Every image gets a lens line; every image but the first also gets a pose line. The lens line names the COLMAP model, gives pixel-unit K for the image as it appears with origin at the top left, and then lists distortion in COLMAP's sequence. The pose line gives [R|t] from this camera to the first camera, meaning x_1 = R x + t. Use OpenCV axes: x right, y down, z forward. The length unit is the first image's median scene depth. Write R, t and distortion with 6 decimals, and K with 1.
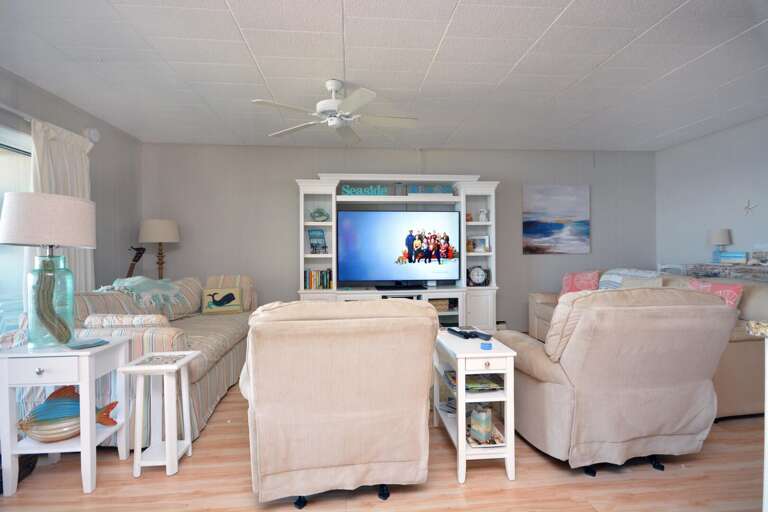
lens RADIAL K [[378.0, 0, 386.7], [0, 378.0, 254.8], [0, 0, 1]] dist [0.003486, -0.000154]
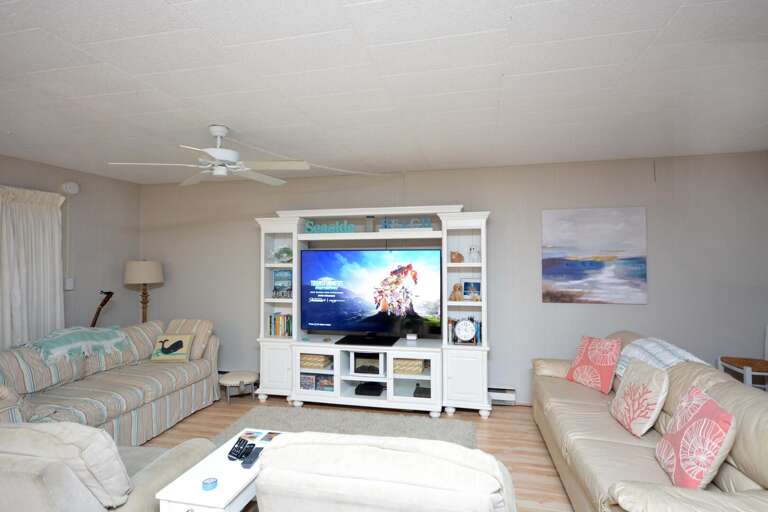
lens RADIAL K [[416.8, 0, 388.3], [0, 416.8, 255.5], [0, 0, 1]] dist [0.004729, 0.001262]
pose [[0.949769, 0.003458, -0.312934, 0.370403], [-0.006629, 0.999937, -0.009070, -0.095556], [0.312882, 0.010688, 0.949732, 0.124765]]
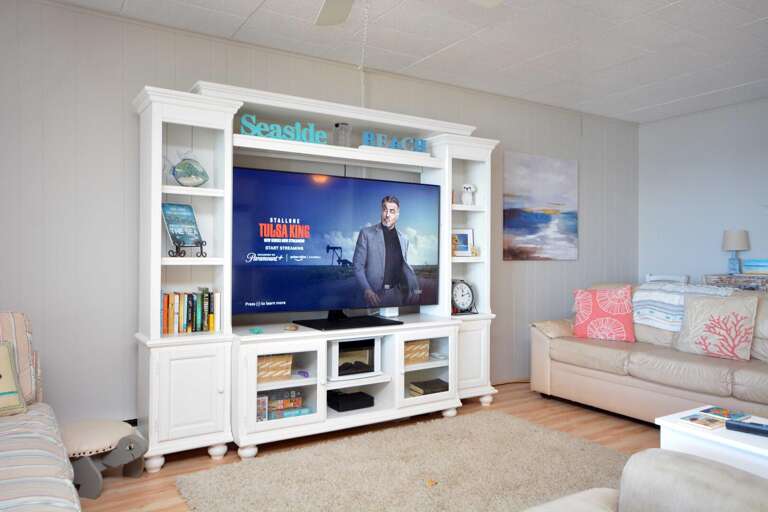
lens RADIAL K [[551.3, 0, 385.4], [0, 551.3, 257.3], [0, 0, 1]] dist [-0.002765, 0.000442]
pose [[0.895121, 0.008806, 0.445736, -0.260817], [-0.008520, 0.999960, -0.002644, -0.002437], [-0.445742, -0.001431, 0.895160, 0.290927]]
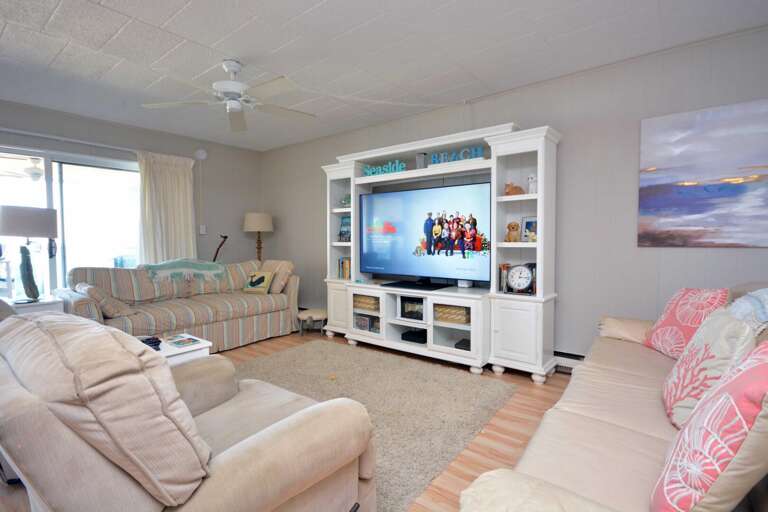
lens RADIAL K [[378.0, 0, 384.4], [0, 378.0, 255.5], [0, 0, 1]] dist [0.003486, -0.000154]
pose [[0.717727, 0.036045, -0.695391, 0.542689], [-0.006756, 0.998973, 0.044808, -0.011665], [0.696292, -0.027462, 0.717233, 0.380004]]
